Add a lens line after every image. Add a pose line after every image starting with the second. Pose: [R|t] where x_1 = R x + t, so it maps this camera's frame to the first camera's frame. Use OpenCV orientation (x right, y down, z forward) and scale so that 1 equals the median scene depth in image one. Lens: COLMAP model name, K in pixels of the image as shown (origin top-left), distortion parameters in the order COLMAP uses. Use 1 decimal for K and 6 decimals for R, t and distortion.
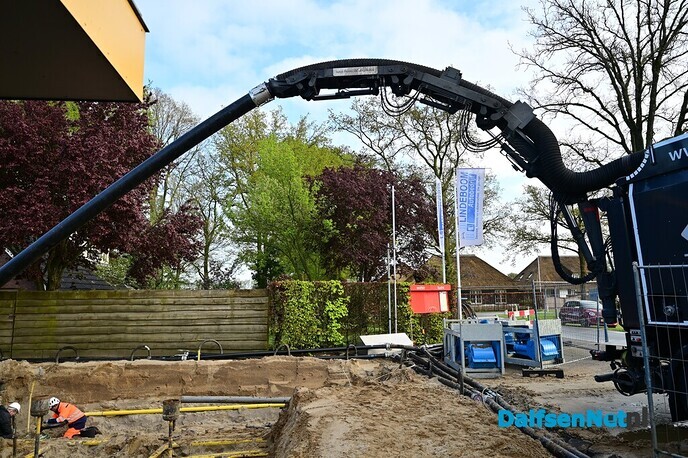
lens RADIAL K [[494.7, 0, 344.0], [0, 494.7, 229.0], [0, 0, 1]] dist [-0.001008, 0.002297]
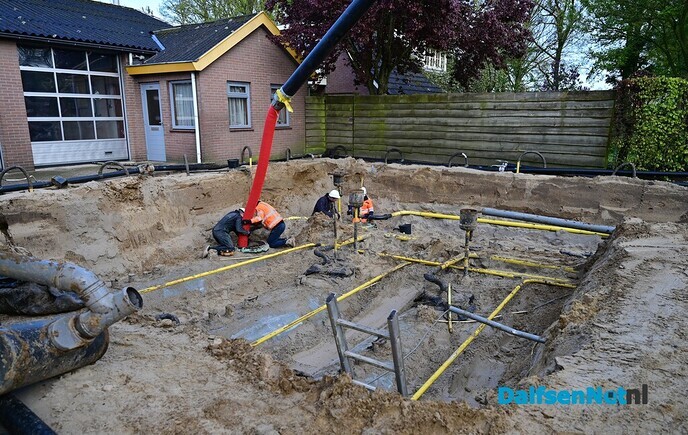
lens RADIAL K [[481.6, 0, 343.4], [0, 481.6, 233.2], [0, 0, 1]] dist [0.002007, 0.001056]
pose [[0.762231, 0.166885, -0.625423, 0.030604], [0.075642, 0.936611, 0.342109, 0.044265], [0.642870, -0.308075, 0.701290, 0.148108]]
